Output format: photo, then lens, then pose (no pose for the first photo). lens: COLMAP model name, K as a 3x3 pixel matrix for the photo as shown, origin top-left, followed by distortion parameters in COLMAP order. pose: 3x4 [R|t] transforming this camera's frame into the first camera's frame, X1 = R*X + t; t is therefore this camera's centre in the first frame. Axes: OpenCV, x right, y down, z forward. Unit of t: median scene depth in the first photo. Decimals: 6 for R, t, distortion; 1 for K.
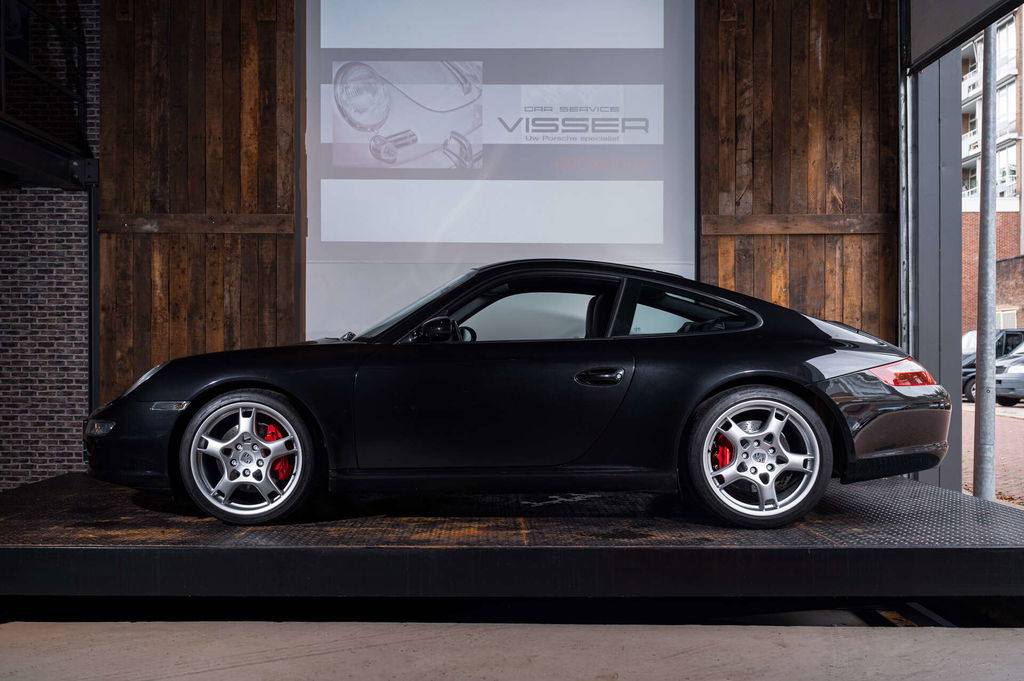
lens RADIAL K [[1008.1, 0, 512.3], [0, 1008.1, 342.8], [0, 0, 1]] dist [-0.008314, 0.000000]
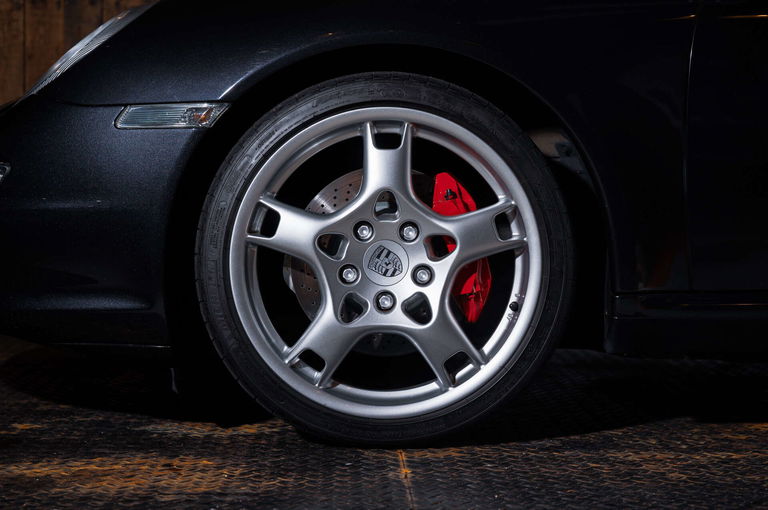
lens RADIAL K [[1352.3, 0, 383.8], [0, 1352.3, 254.2], [0, 0, 1]] dist [-0.042896, 0.000000]
pose [[0.999040, -0.000146, 0.043799, -0.285319], [-0.002176, 0.998594, 0.052956, 0.085973], [-0.043745, -0.053000, 0.997636, 0.515635]]
